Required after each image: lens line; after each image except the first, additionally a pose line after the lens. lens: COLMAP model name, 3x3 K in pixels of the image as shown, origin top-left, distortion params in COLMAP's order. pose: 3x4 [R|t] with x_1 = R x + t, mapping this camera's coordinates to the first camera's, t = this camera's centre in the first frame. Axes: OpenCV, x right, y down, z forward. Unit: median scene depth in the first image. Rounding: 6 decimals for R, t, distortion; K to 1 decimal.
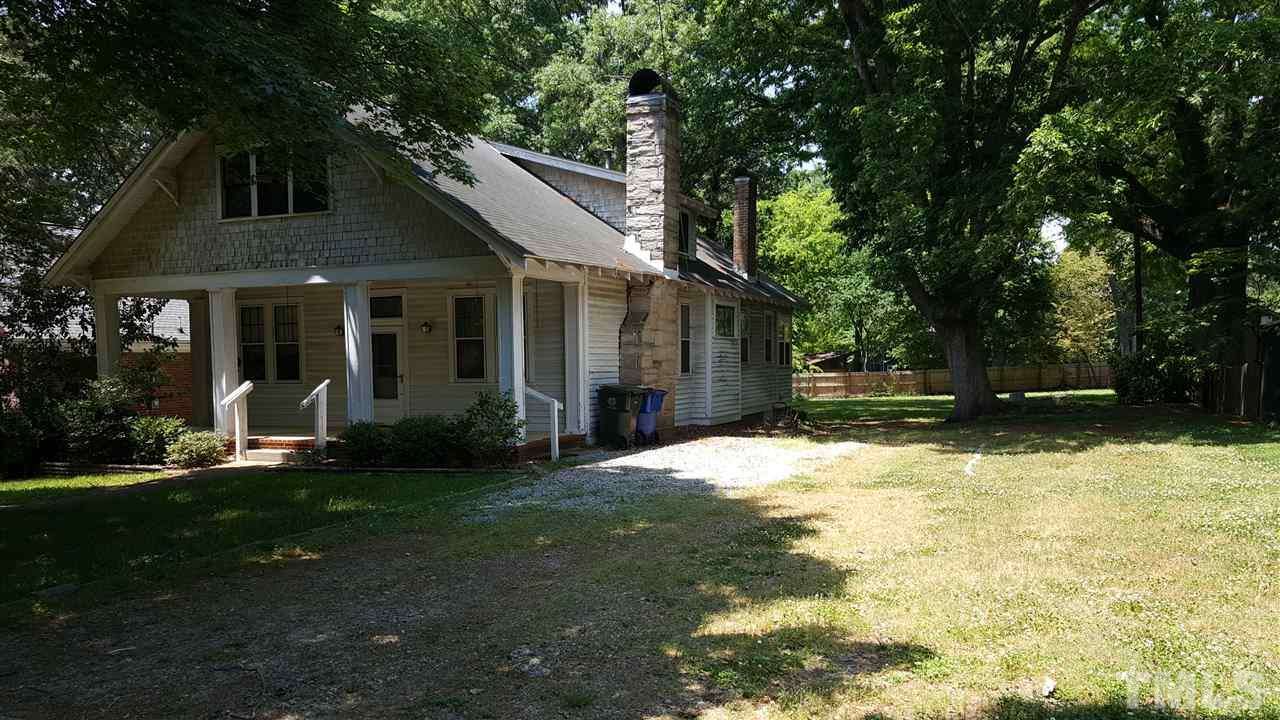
lens RADIAL K [[1013.9, 0, 652.2], [0, 1013.9, 402.6], [0, 0, 1]] dist [0.108122, -0.152919]
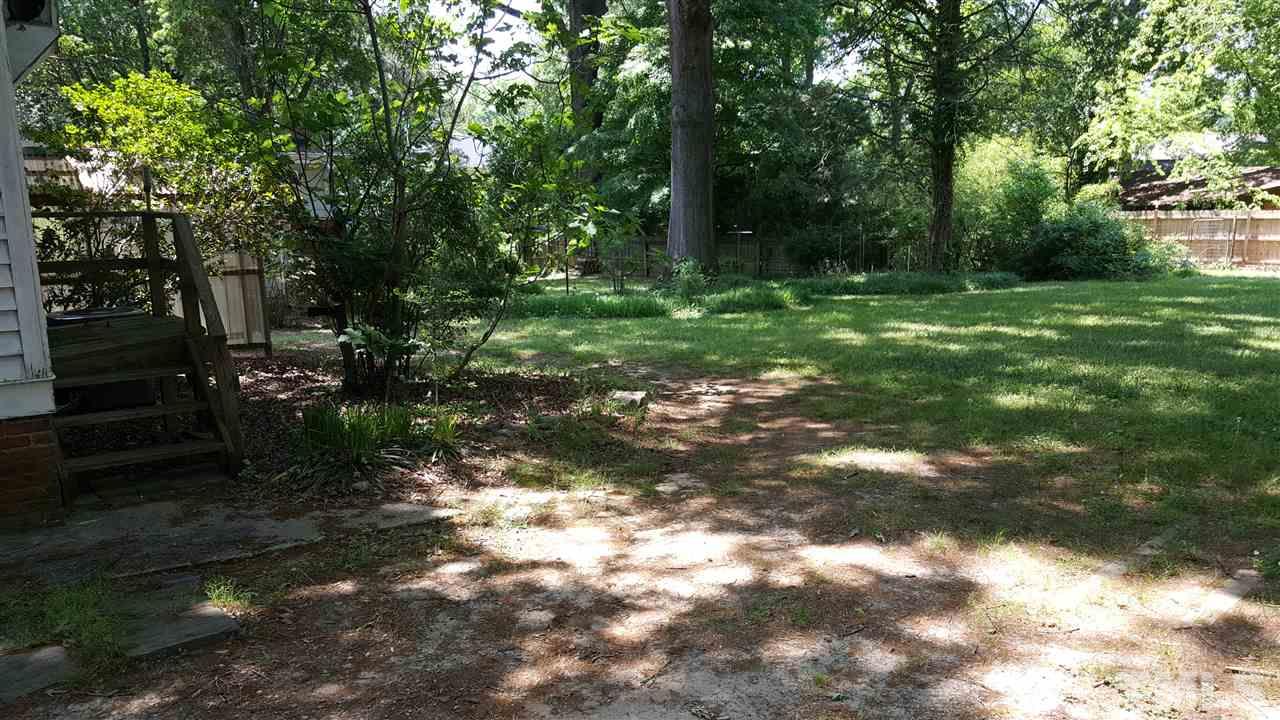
lens RADIAL K [[1013.9, 0, 597.5], [0, 1013.9, 414.0], [0, 0, 1]] dist [0.108122, -0.152919]
pose [[0.849320, 0.119164, -0.514253, 0.507919], [-0.027716, 0.982910, 0.181989, -0.050078], [0.527151, -0.140314, 0.838107, 1.469225]]
